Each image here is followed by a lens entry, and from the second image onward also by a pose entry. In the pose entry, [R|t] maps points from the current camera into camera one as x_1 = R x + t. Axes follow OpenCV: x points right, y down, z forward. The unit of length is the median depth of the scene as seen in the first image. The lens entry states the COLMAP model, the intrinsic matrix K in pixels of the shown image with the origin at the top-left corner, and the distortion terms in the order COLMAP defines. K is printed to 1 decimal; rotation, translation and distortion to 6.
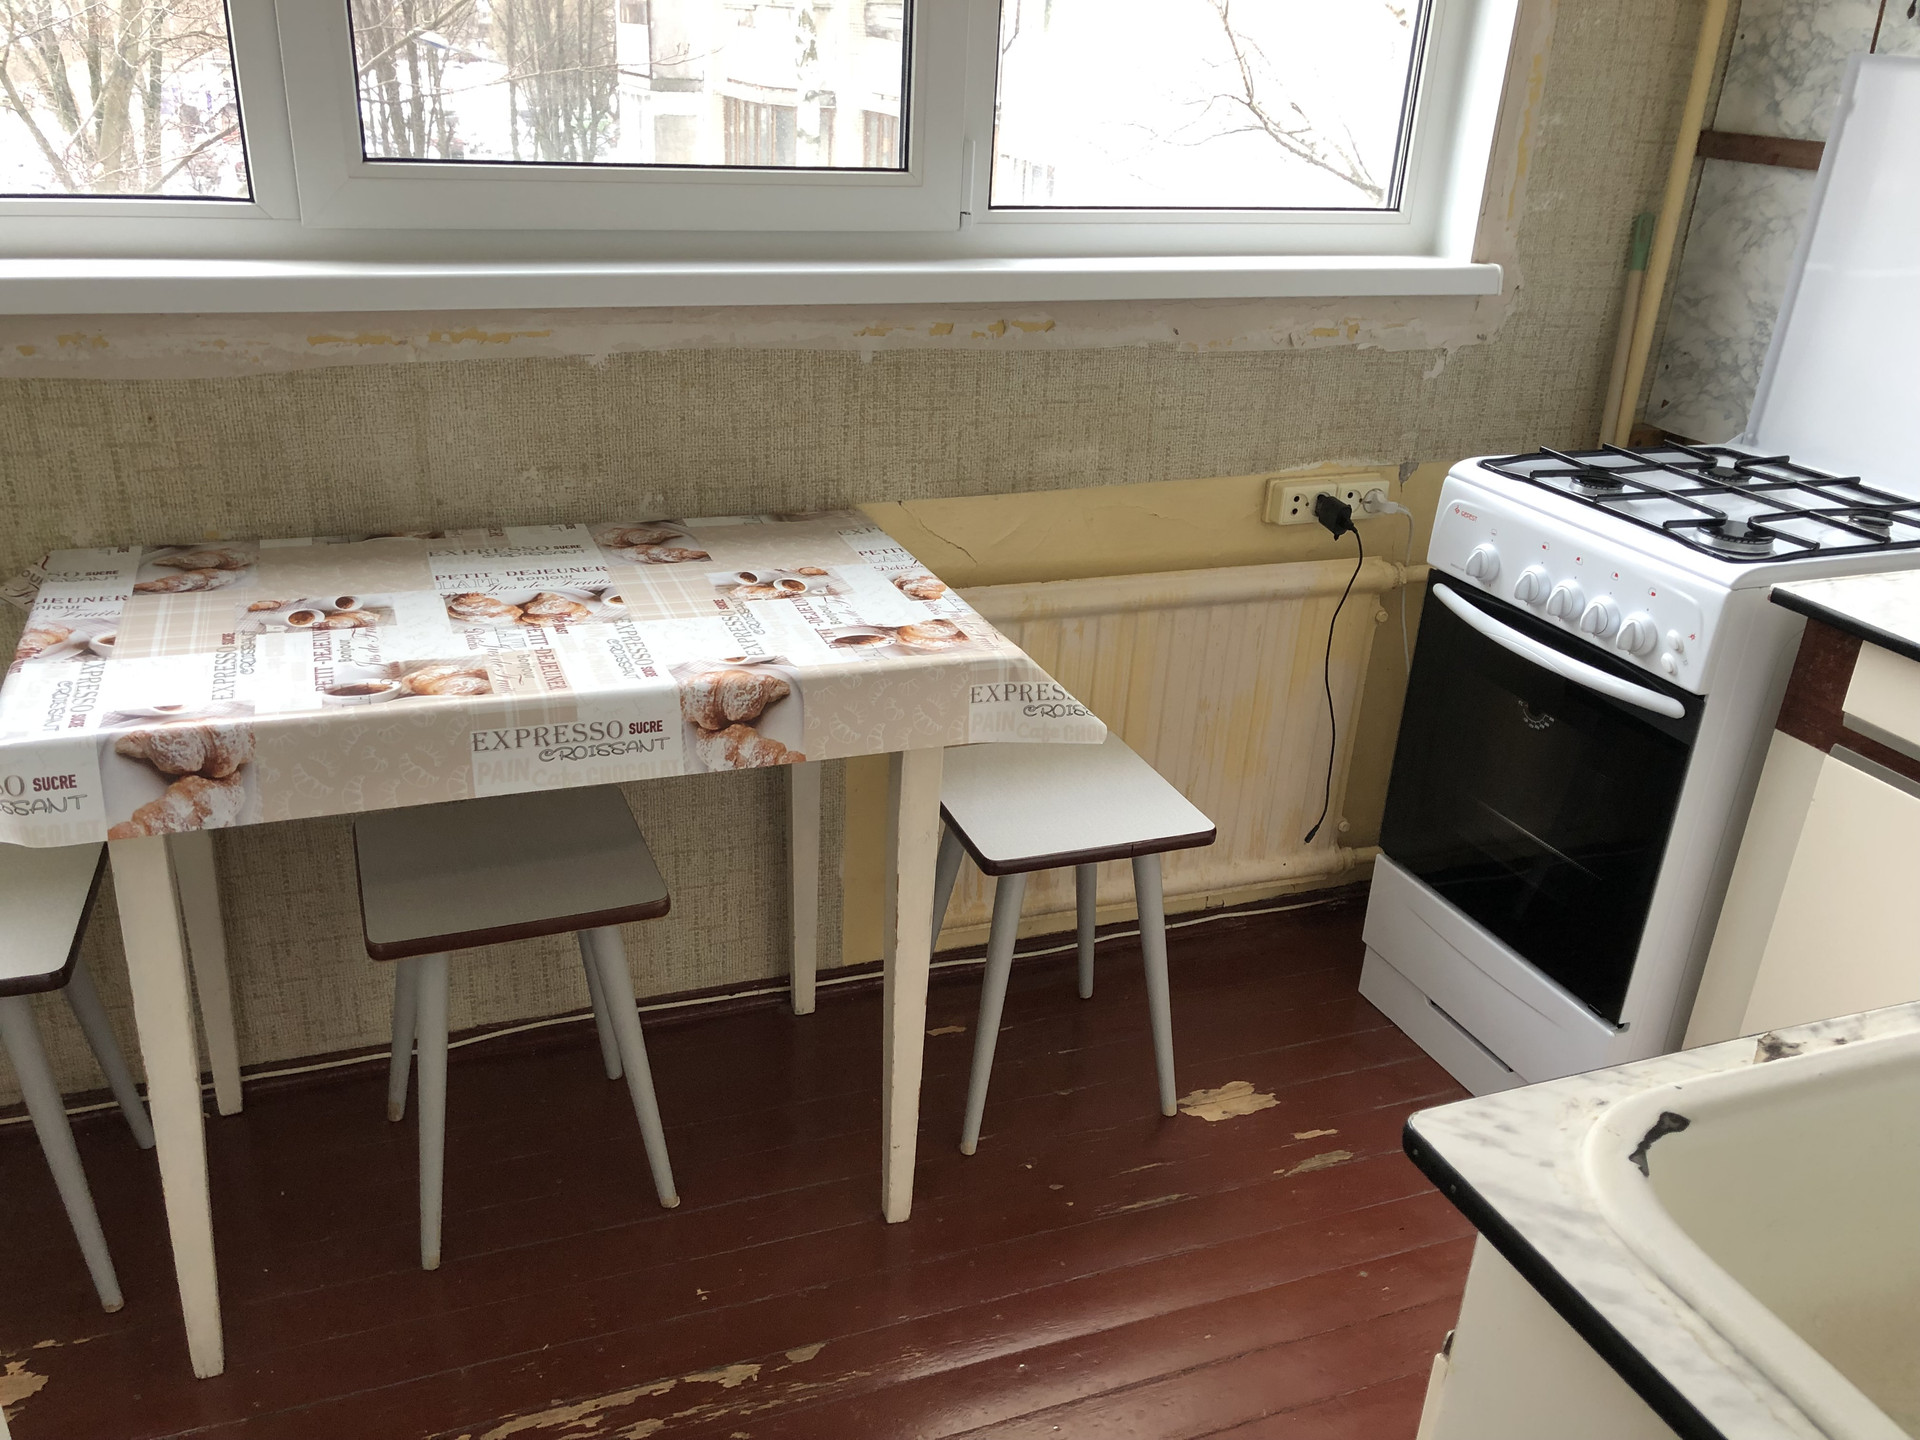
lens RADIAL K [[1556.0, 0, 959.7], [0, 1556.0, 719.4], [0, 0, 1]] dist [0.043381, -0.058371]
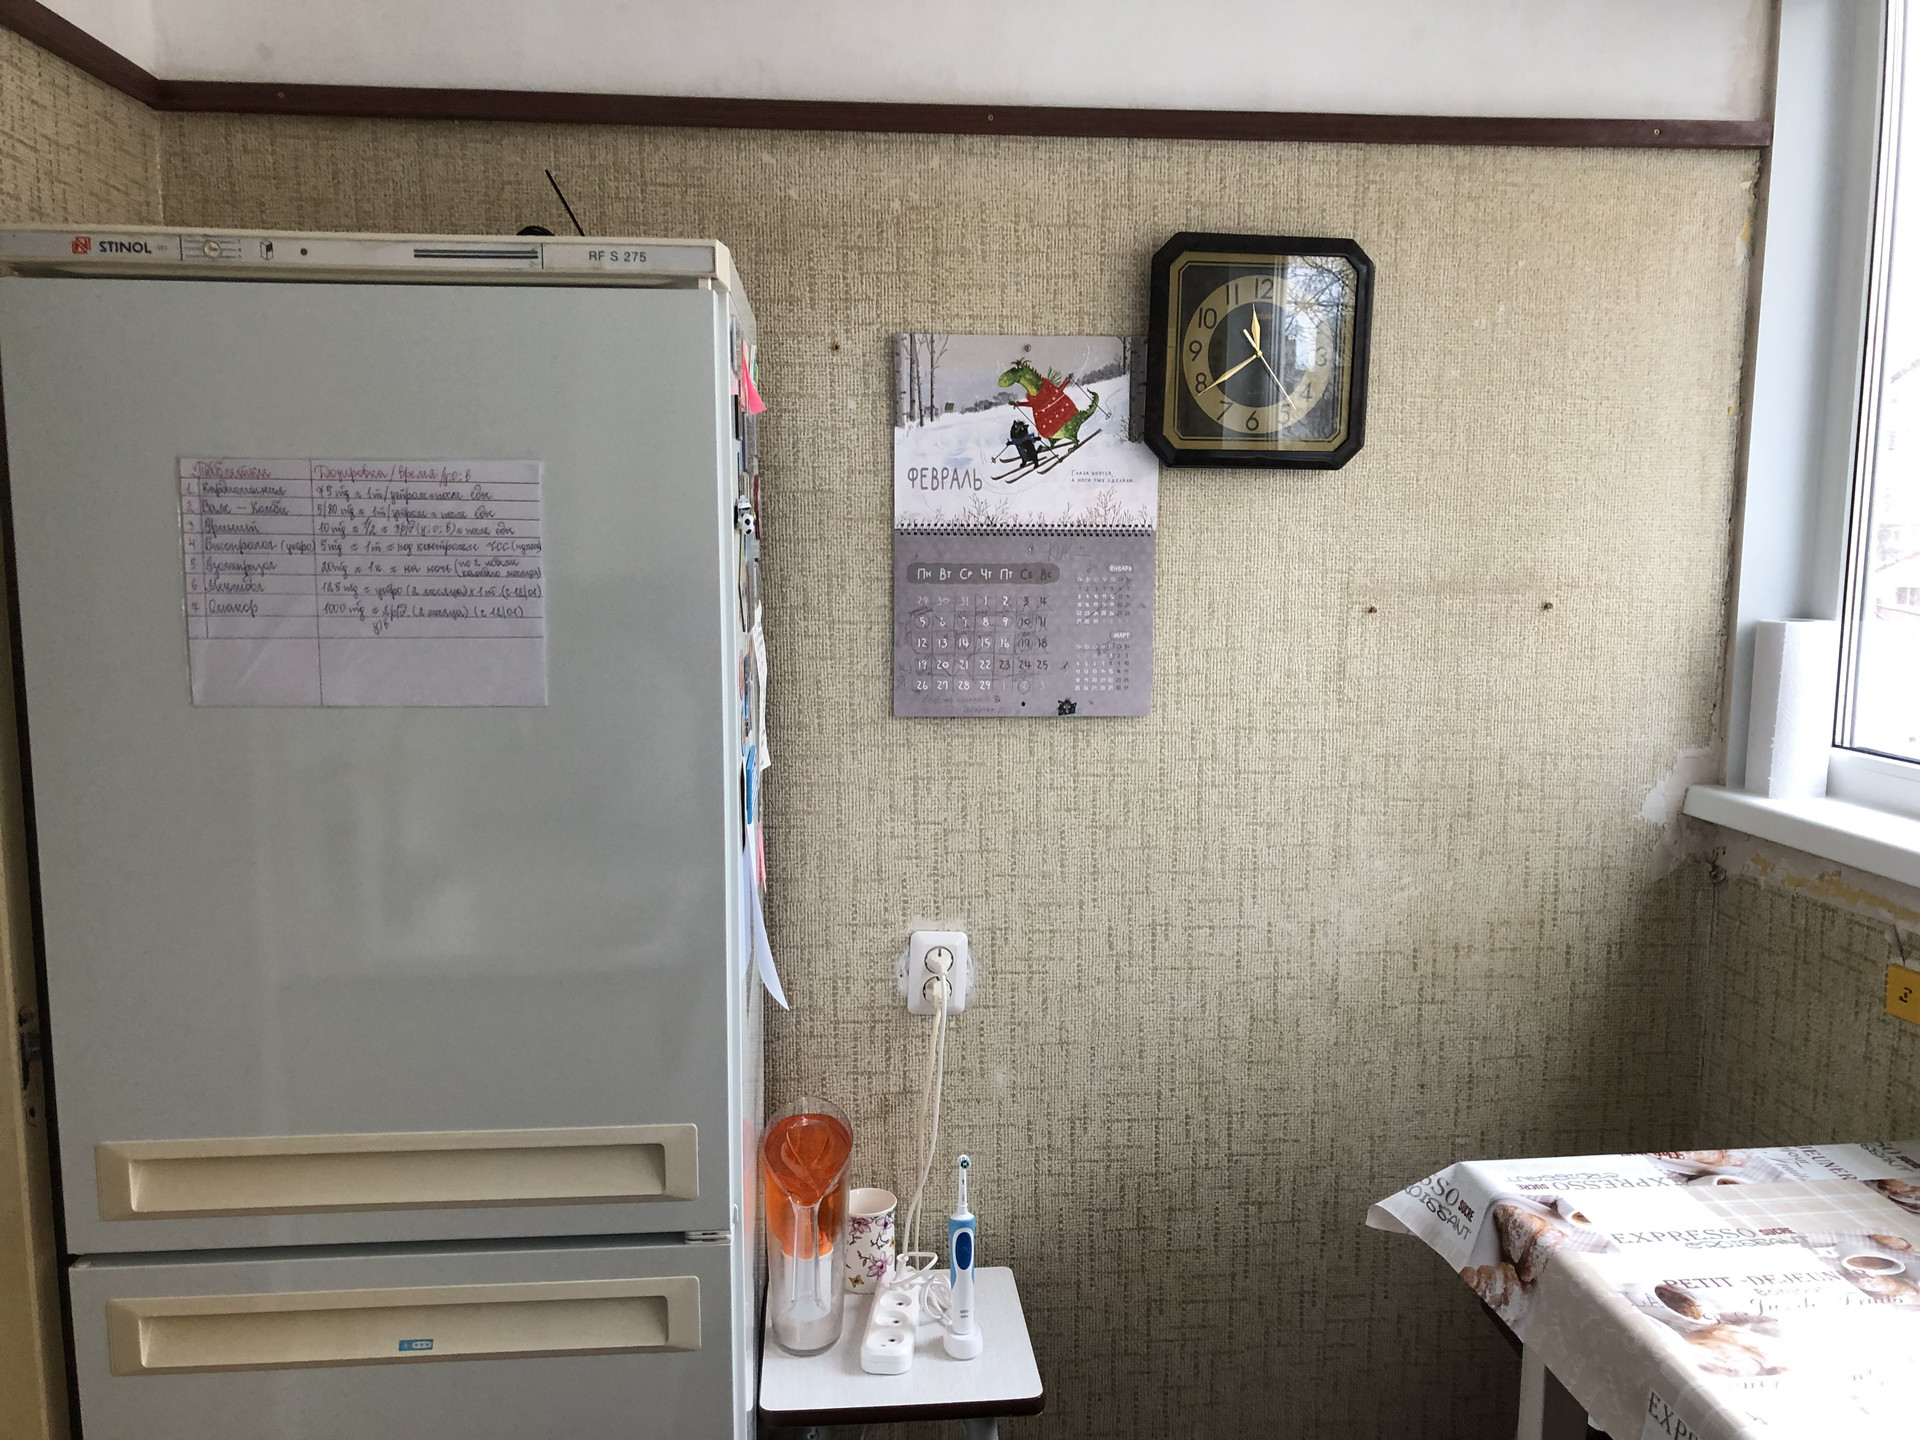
lens RADIAL K [[1556.0, 0, 962.2], [0, 1556.0, 722.4], [0, 0, 1]] dist [0.043381, -0.058371]
pose [[-0.270922, 0.074032, -0.959750, 0.571878], [-0.395279, 0.900542, 0.181046, -0.316192], [0.877699, 0.428419, -0.214713, 0.663099]]
